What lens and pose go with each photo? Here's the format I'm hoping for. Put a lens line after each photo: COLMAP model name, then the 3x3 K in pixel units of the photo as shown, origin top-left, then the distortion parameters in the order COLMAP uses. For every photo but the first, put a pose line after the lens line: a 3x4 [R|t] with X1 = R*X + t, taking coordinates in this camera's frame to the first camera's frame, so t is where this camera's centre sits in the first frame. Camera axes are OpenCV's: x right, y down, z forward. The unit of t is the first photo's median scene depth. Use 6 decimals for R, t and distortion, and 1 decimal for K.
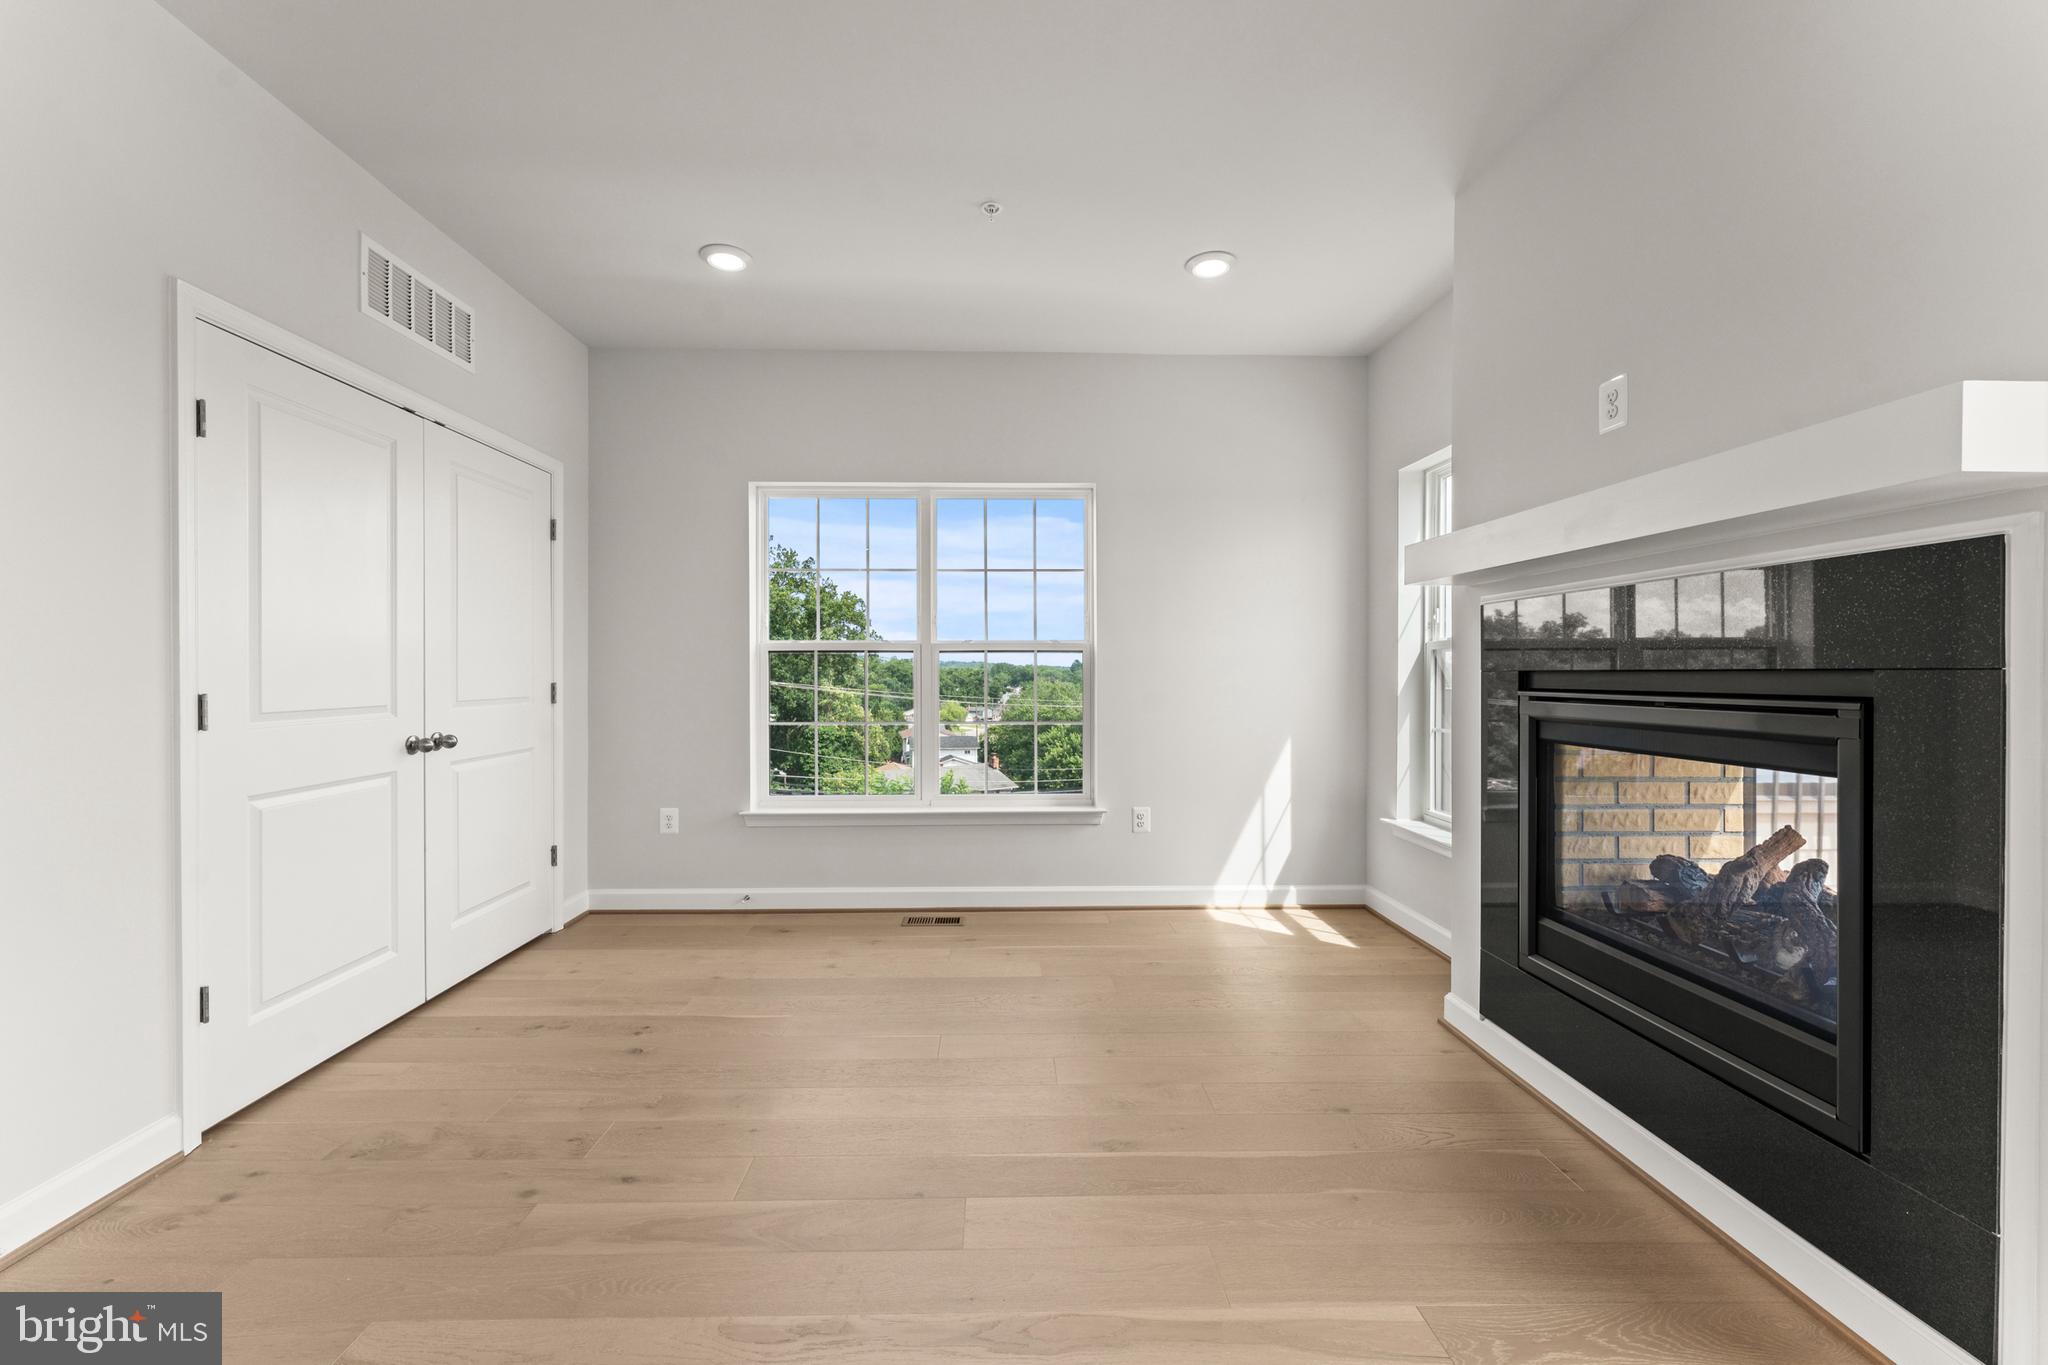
lens RADIAL K [[819.2, 0, 1003.2], [0, 819.2, 677.3], [0, 0, 1]] dist [-0.002794, 0.002284]
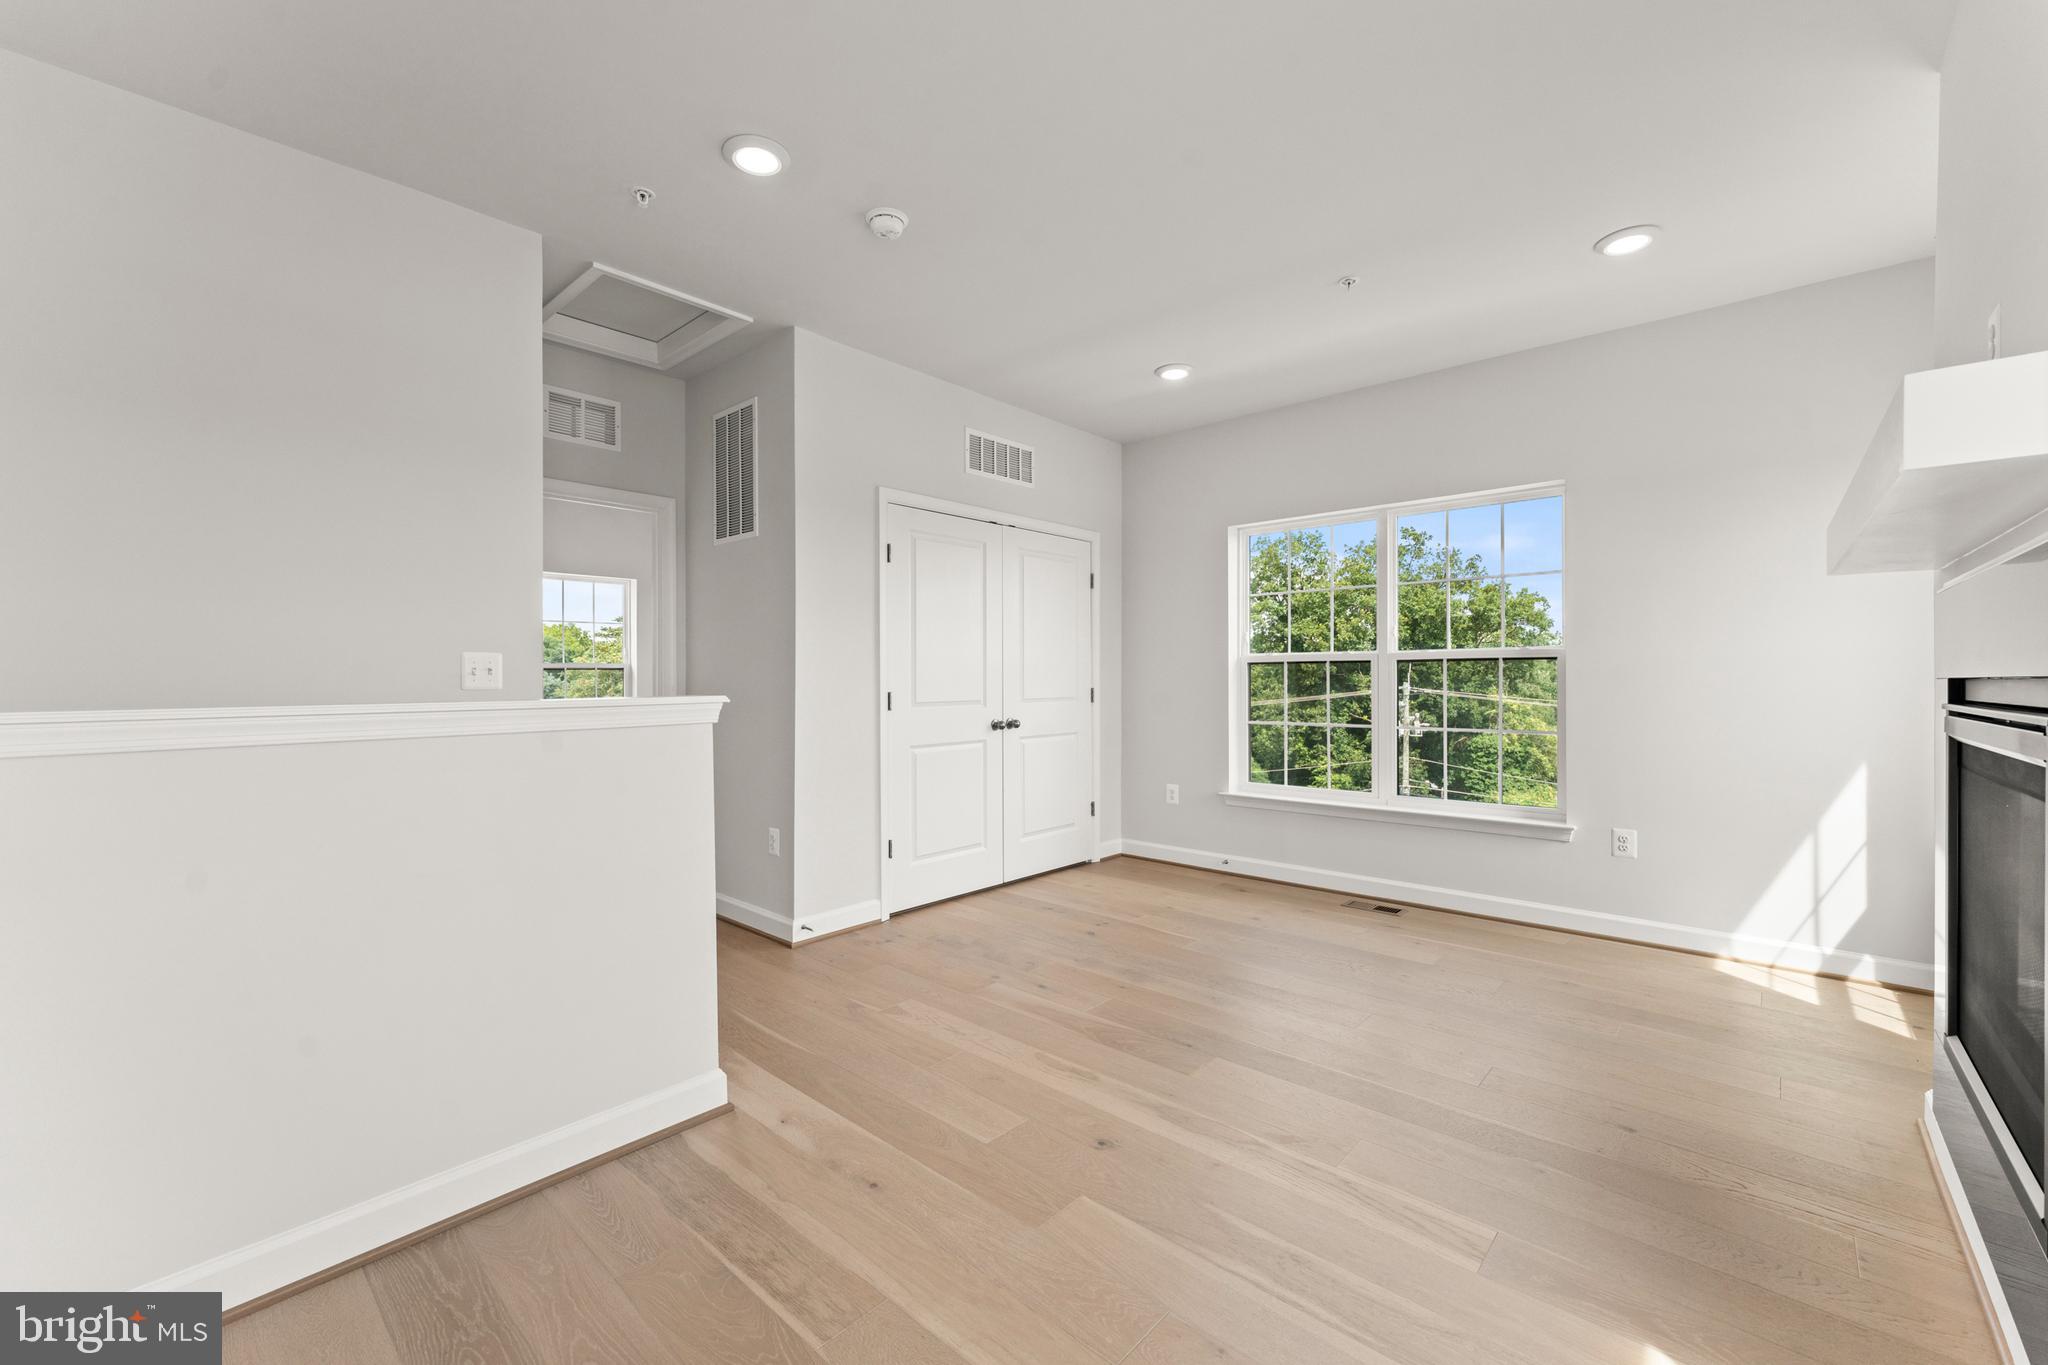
lens RADIAL K [[819.2, 0, 1025.4], [0, 819.2, 683.0], [0, 0, 1]] dist [-0.002794, 0.002284]
pose [[0.730592, 0.000235, -0.682814, 0.330704], [-0.002294, 0.999995, -0.002110, 0.001552], [0.682810, 0.003107, 0.730589, -0.120423]]
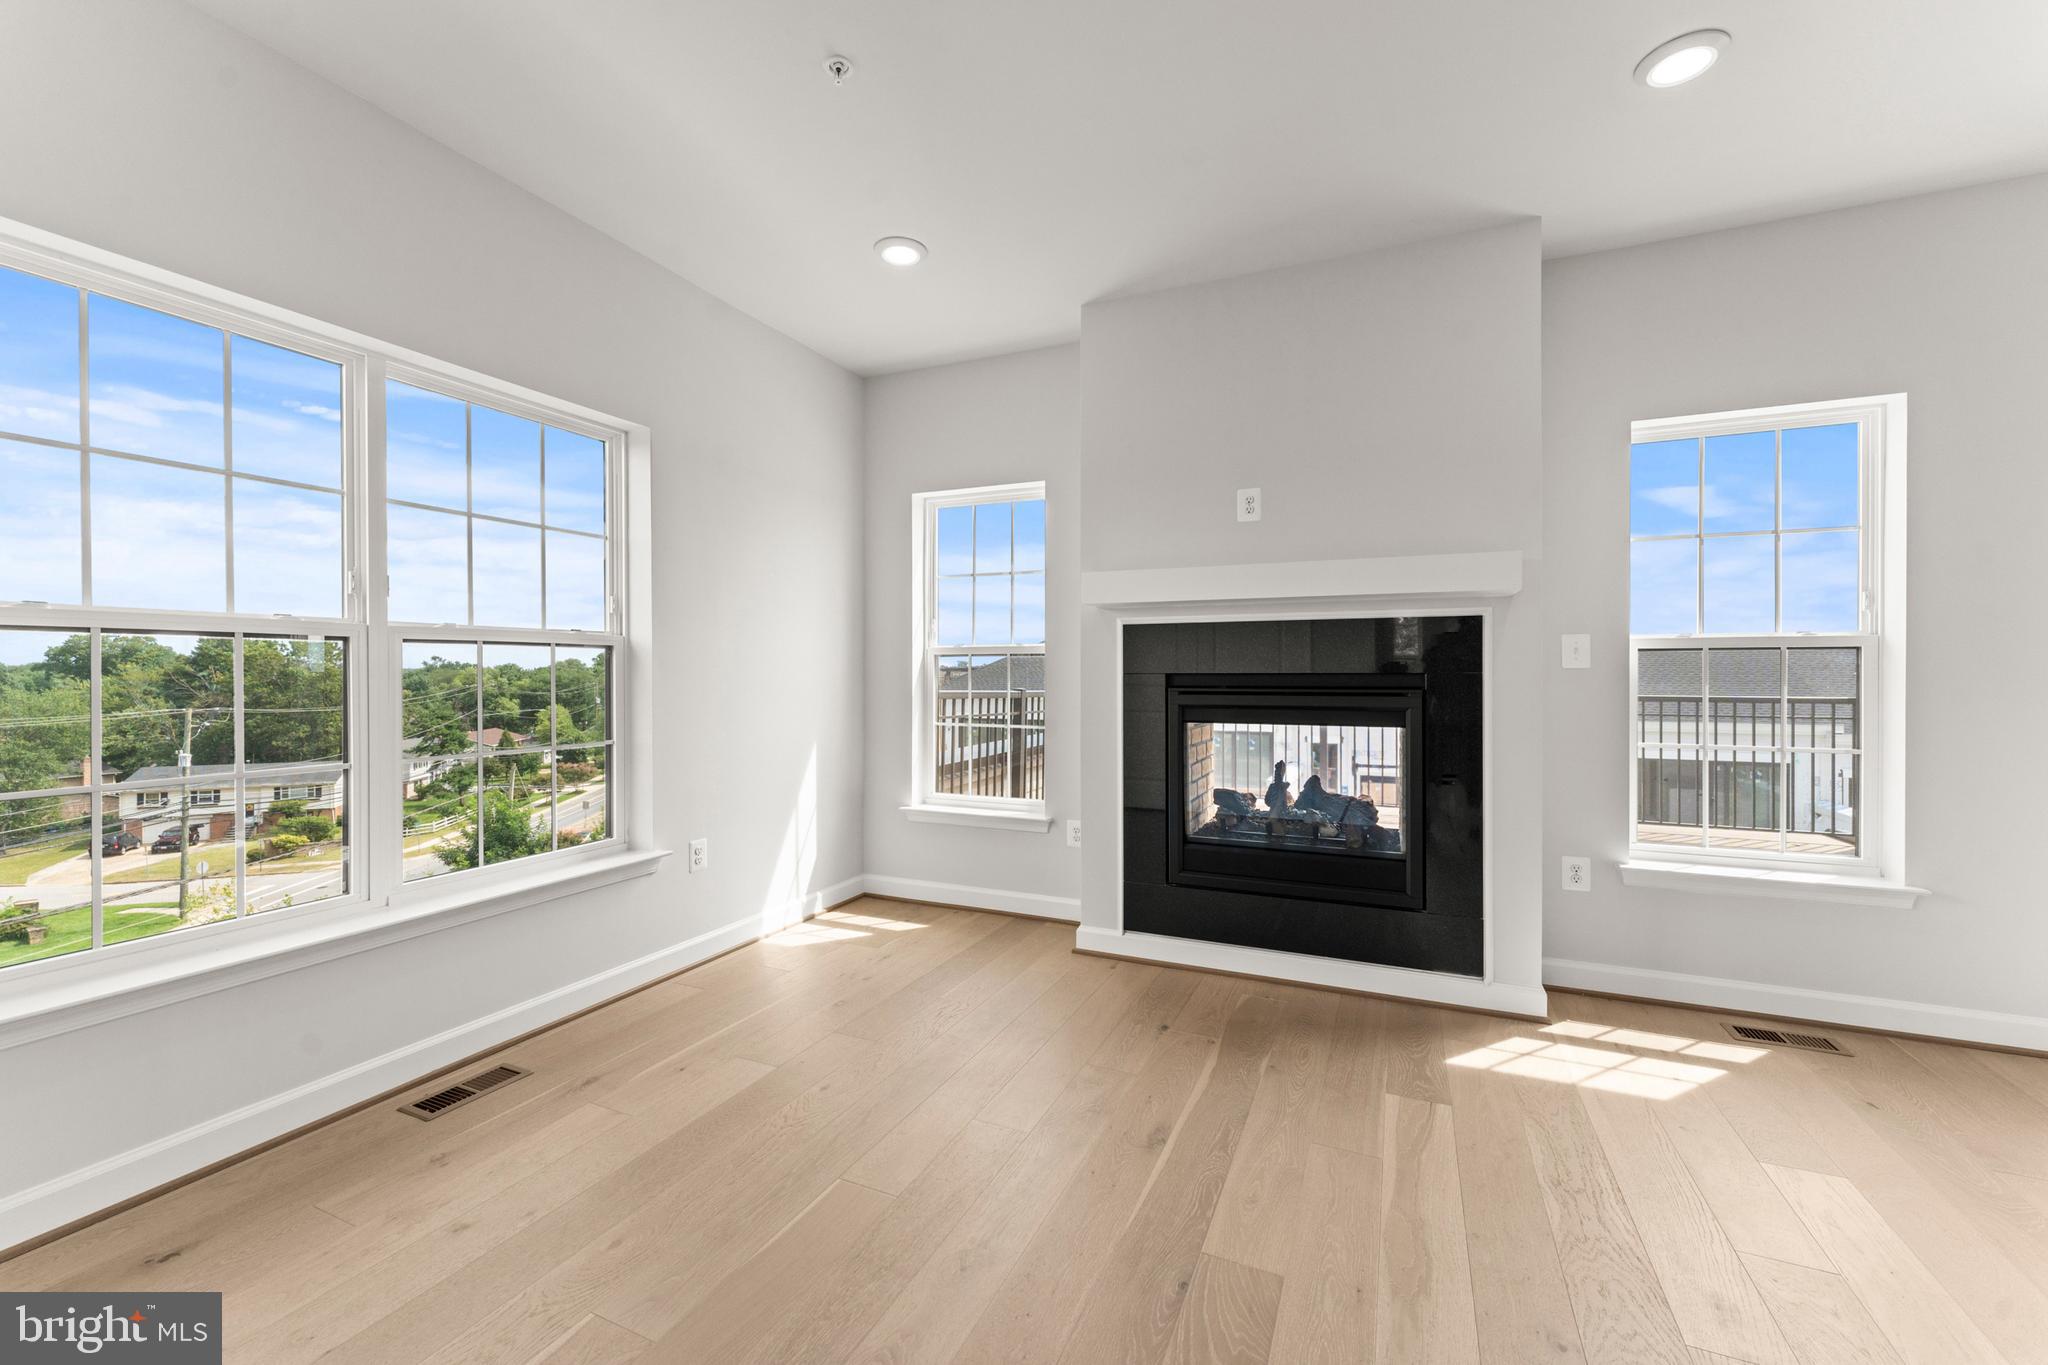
lens RADIAL K [[819.2, 0, 1026.5], [0, 819.2, 680.2], [0, 0, 1]] dist [-0.002794, 0.002284]
pose [[0.429187, -0.009275, 0.903168, -0.468782], [0.005682, 0.999955, 0.007569, -0.005787], [-0.903198, 0.001884, 0.429220, 0.386558]]
